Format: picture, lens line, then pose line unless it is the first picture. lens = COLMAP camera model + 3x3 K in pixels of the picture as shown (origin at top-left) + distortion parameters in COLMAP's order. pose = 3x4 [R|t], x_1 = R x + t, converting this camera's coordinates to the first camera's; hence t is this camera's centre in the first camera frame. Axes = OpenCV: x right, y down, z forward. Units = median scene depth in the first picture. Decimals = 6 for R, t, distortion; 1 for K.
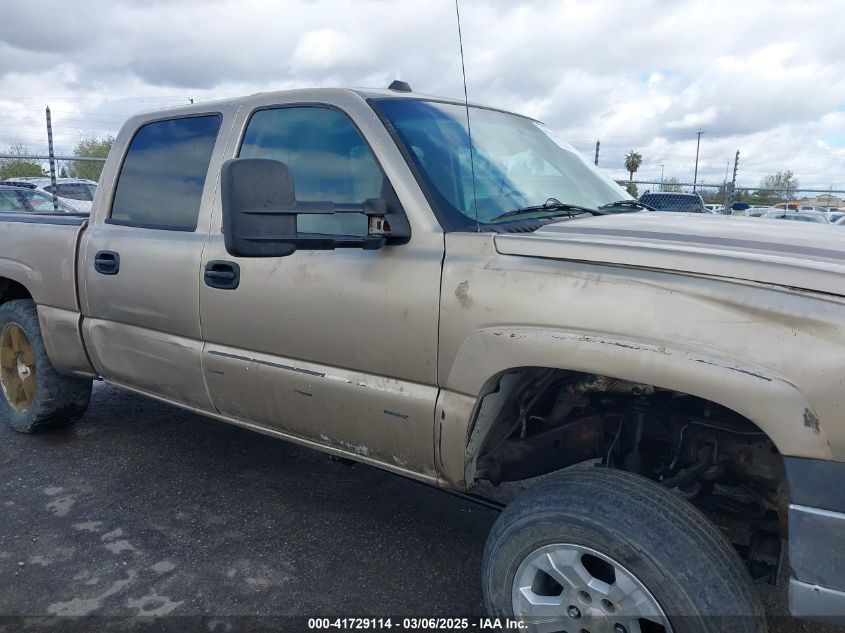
lens RADIAL K [[654.6, 0, 439.4], [0, 654.6, 317.2], [0, 0, 1]] dist [-0.010111, 0.004262]
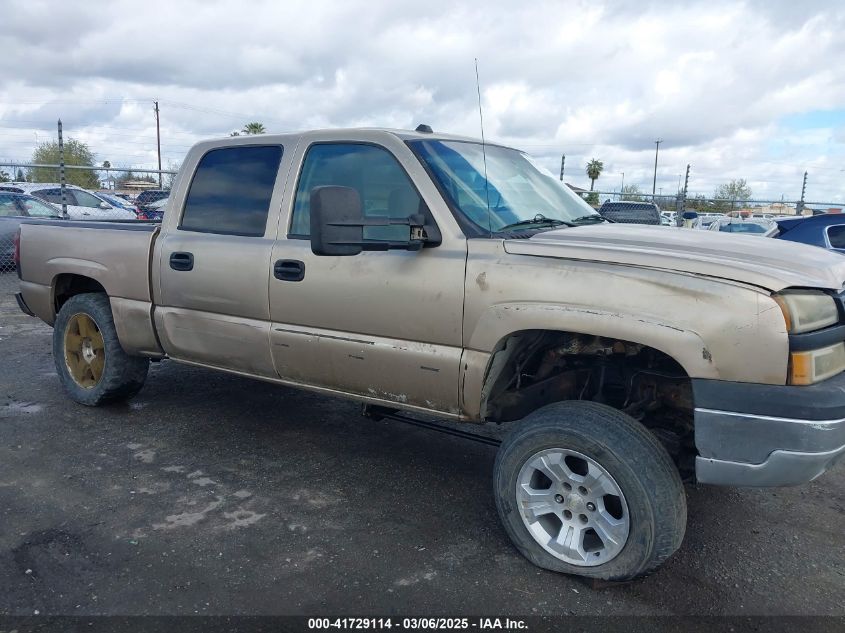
lens RADIAL K [[654.9, 0, 434.4], [0, 654.9, 319.7], [0, 0, 1]] dist [0.001045, 0.005158]
pose [[0.998851, -0.002502, 0.047865, -0.116227], [0.002703, 0.999988, -0.004144, 0.046445], [-0.047854, 0.004268, 0.998845, -0.371242]]
